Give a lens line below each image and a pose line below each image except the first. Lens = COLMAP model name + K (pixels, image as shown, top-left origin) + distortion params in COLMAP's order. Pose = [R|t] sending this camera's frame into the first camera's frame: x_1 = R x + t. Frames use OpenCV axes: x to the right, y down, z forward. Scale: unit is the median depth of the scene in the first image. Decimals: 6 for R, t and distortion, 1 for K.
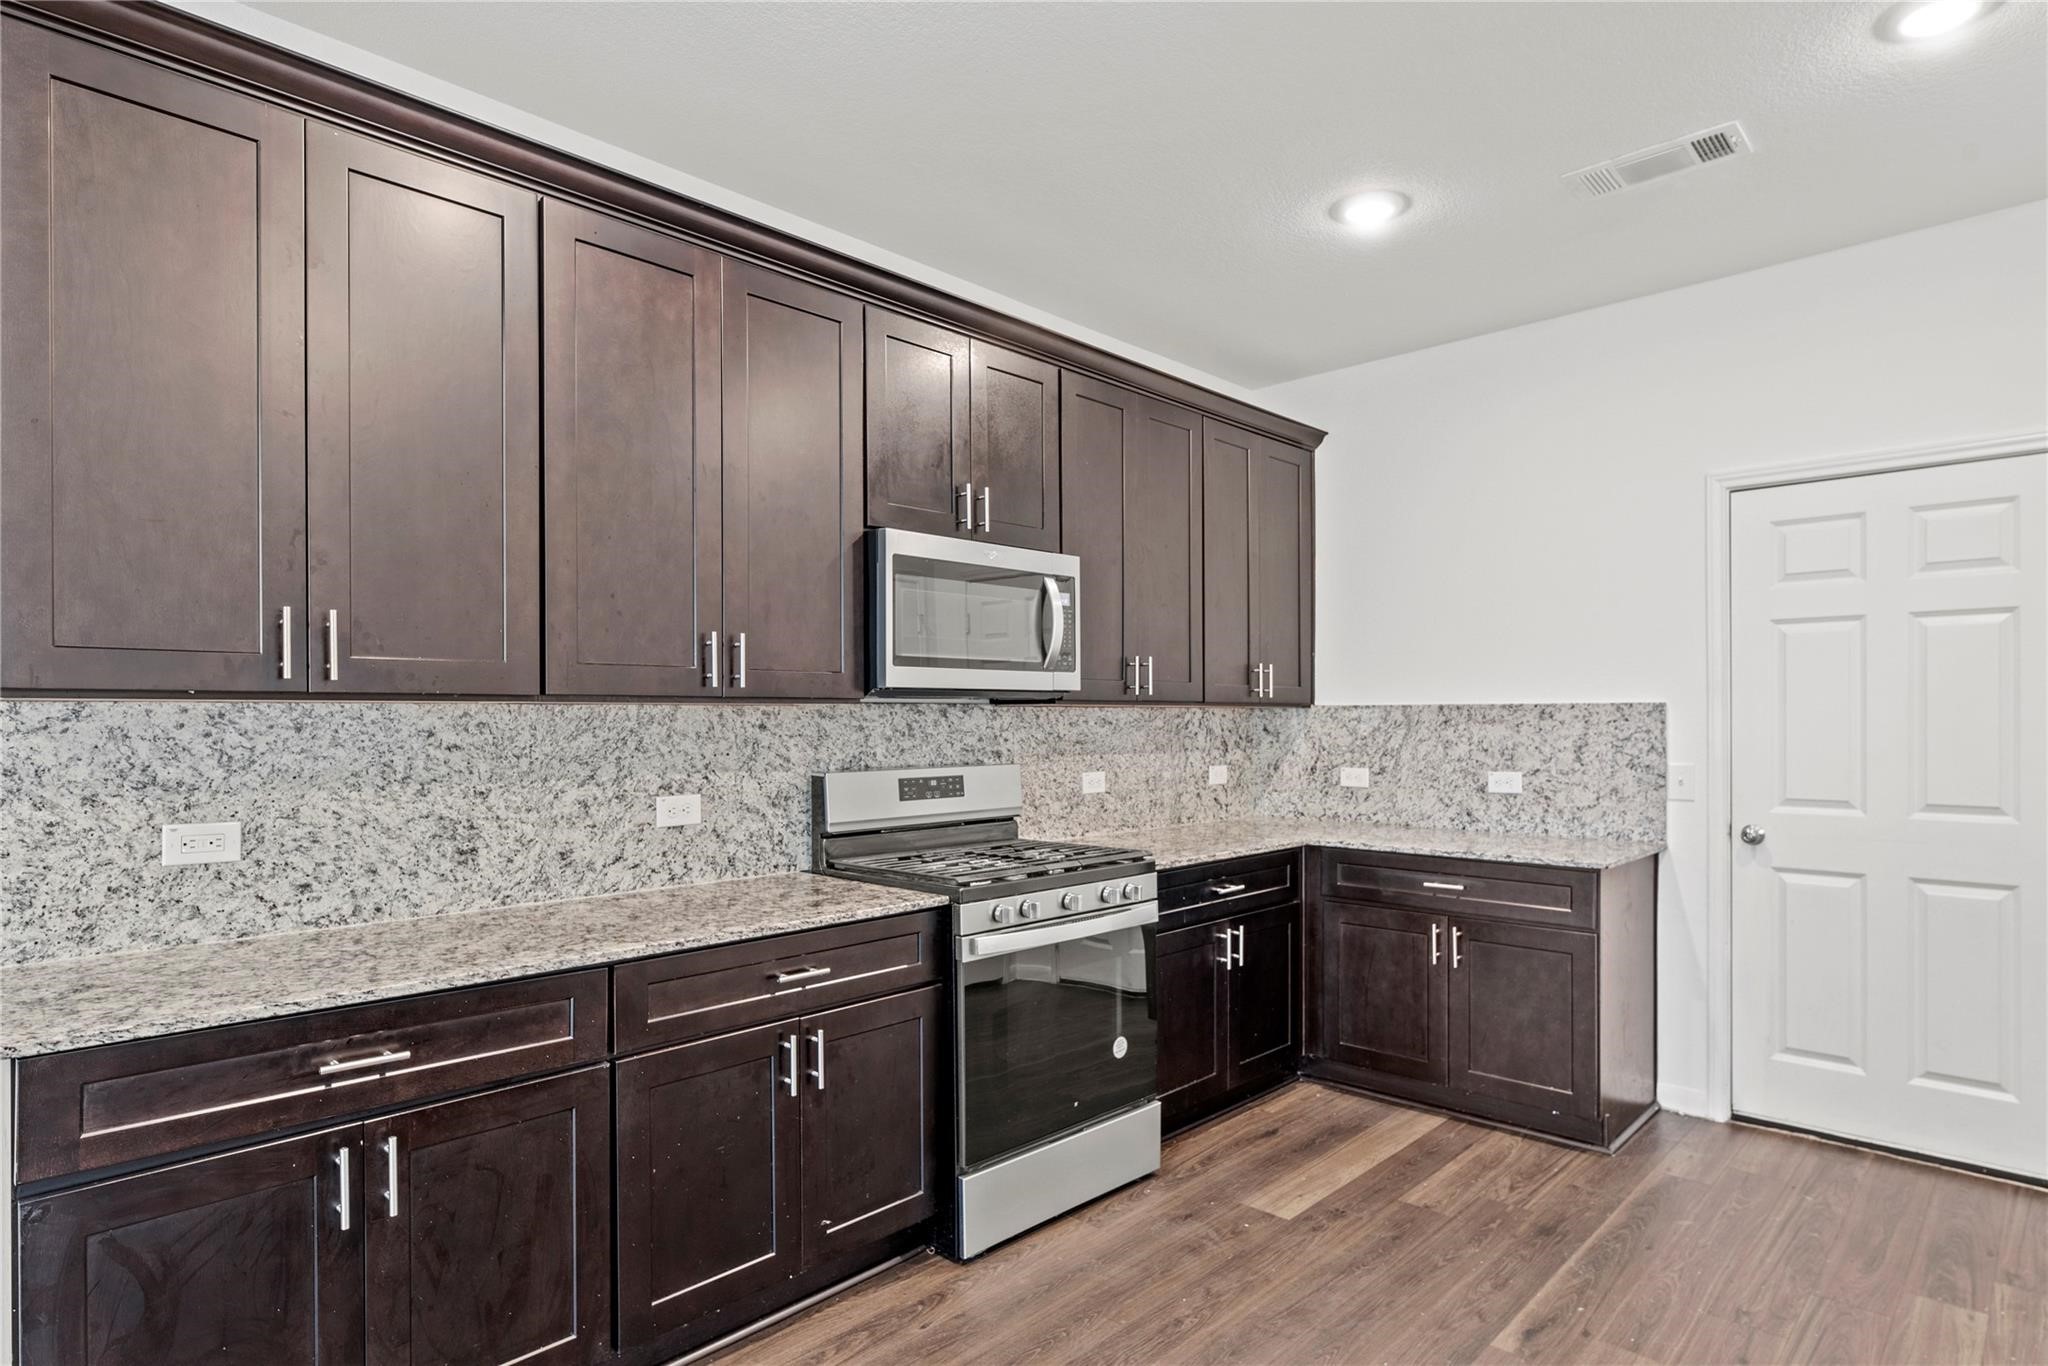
lens RADIAL K [[1107.3, 0, 1026.5], [0, 1107.3, 721.3], [0, 0, 1]] dist [-0.002413, -0.000192]
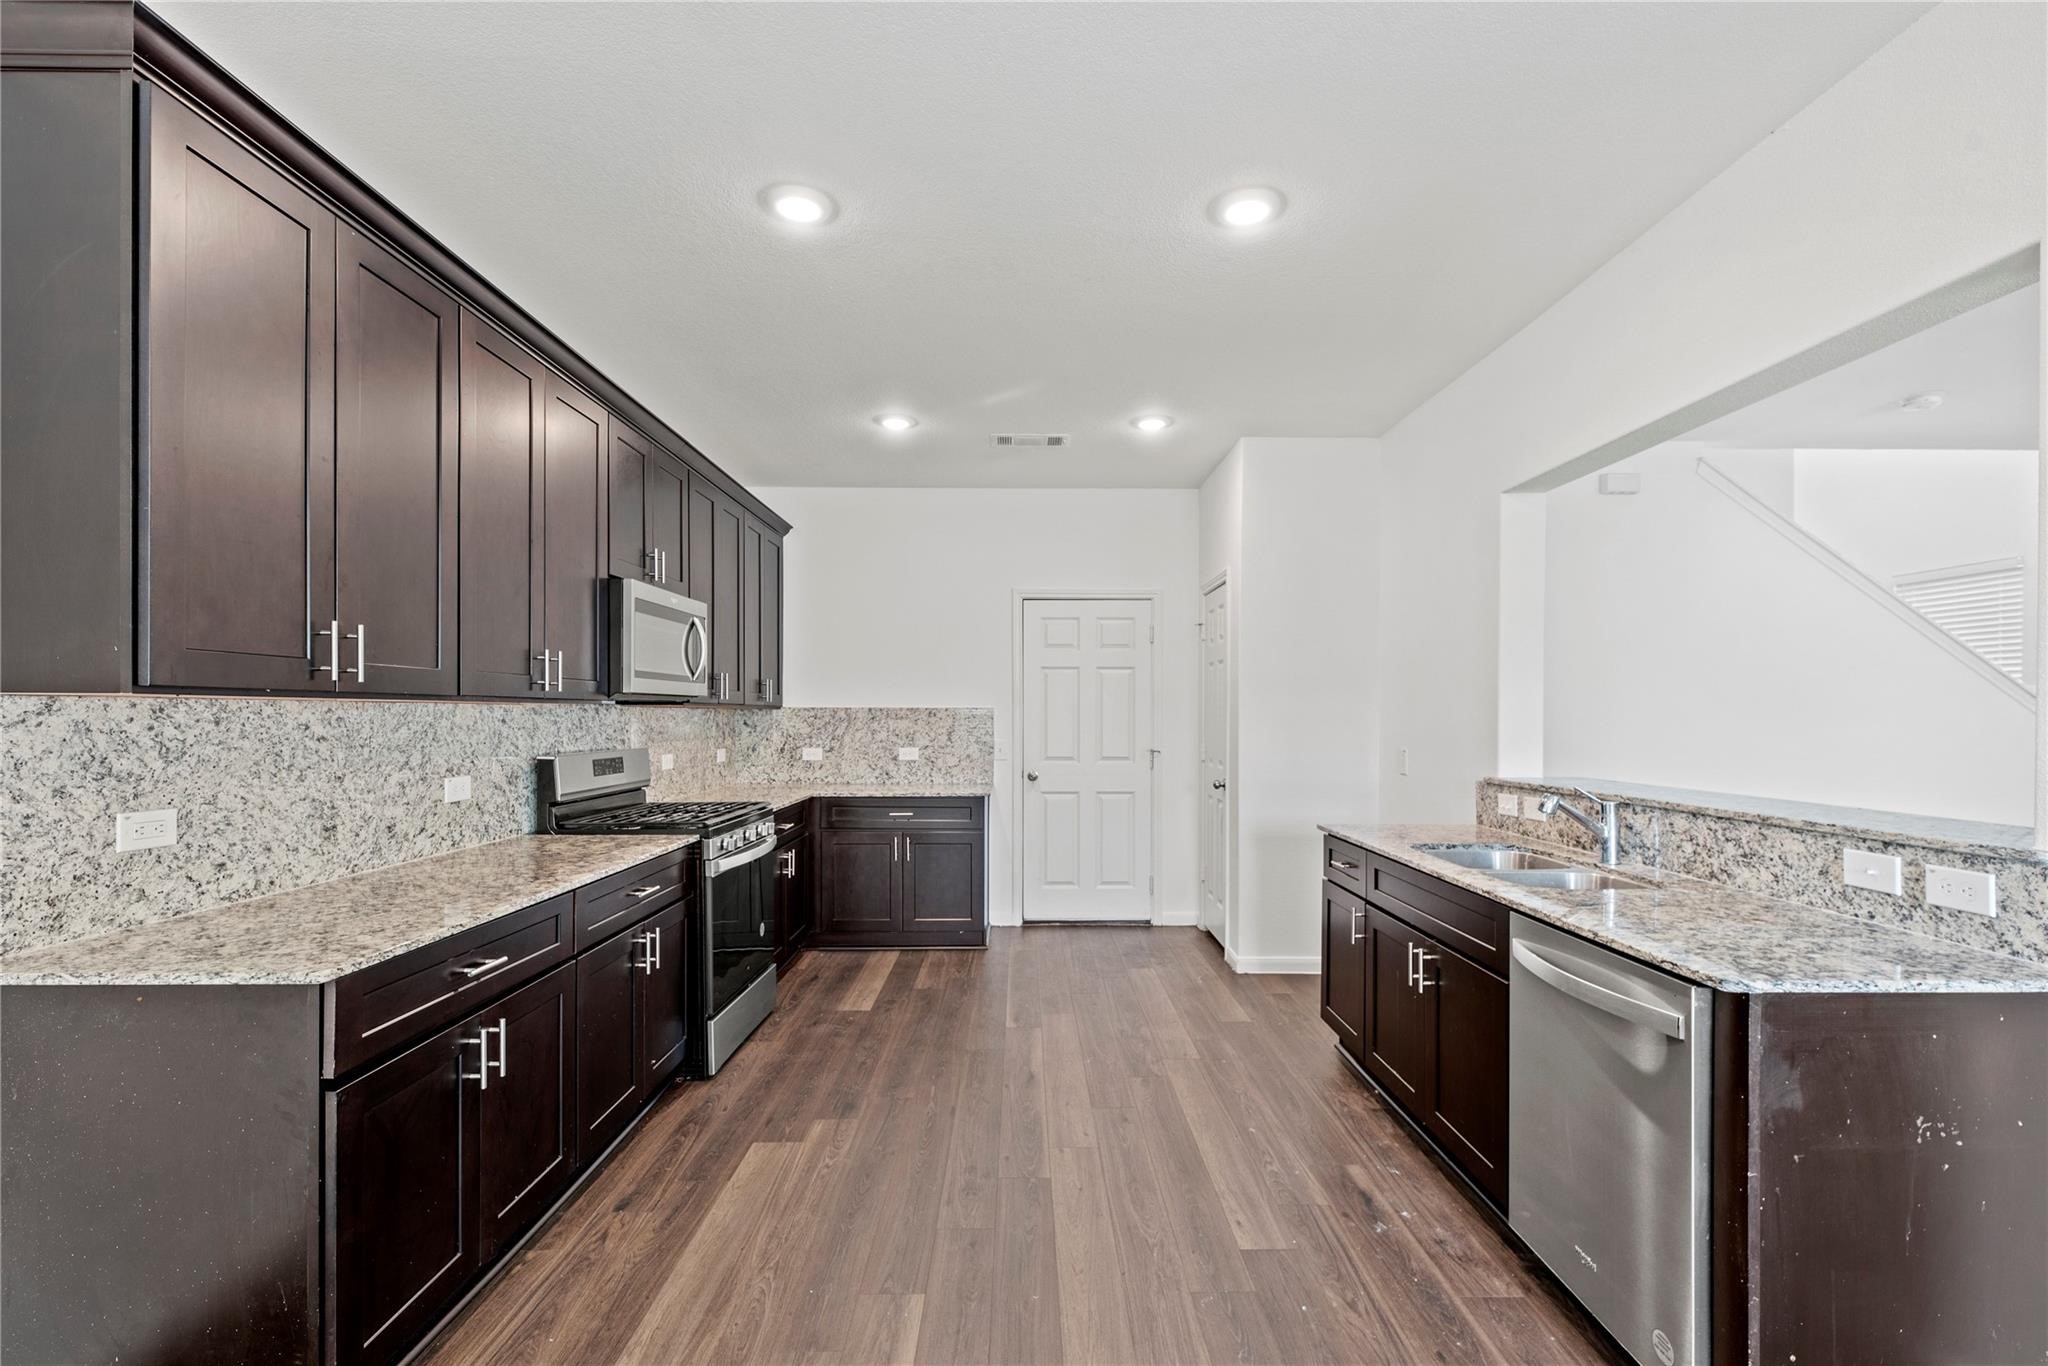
lens RADIAL K [[900.5, 0, 1025.6], [0, 900.5, 714.3], [0, 0, 1]] dist [0.000133, 0.000042]
pose [[0.716554, 0.004610, 0.697517, -0.605802], [-0.001530, 0.999986, -0.005037, 0.001585], [-0.697530, 0.002542, 0.716551, -0.175050]]
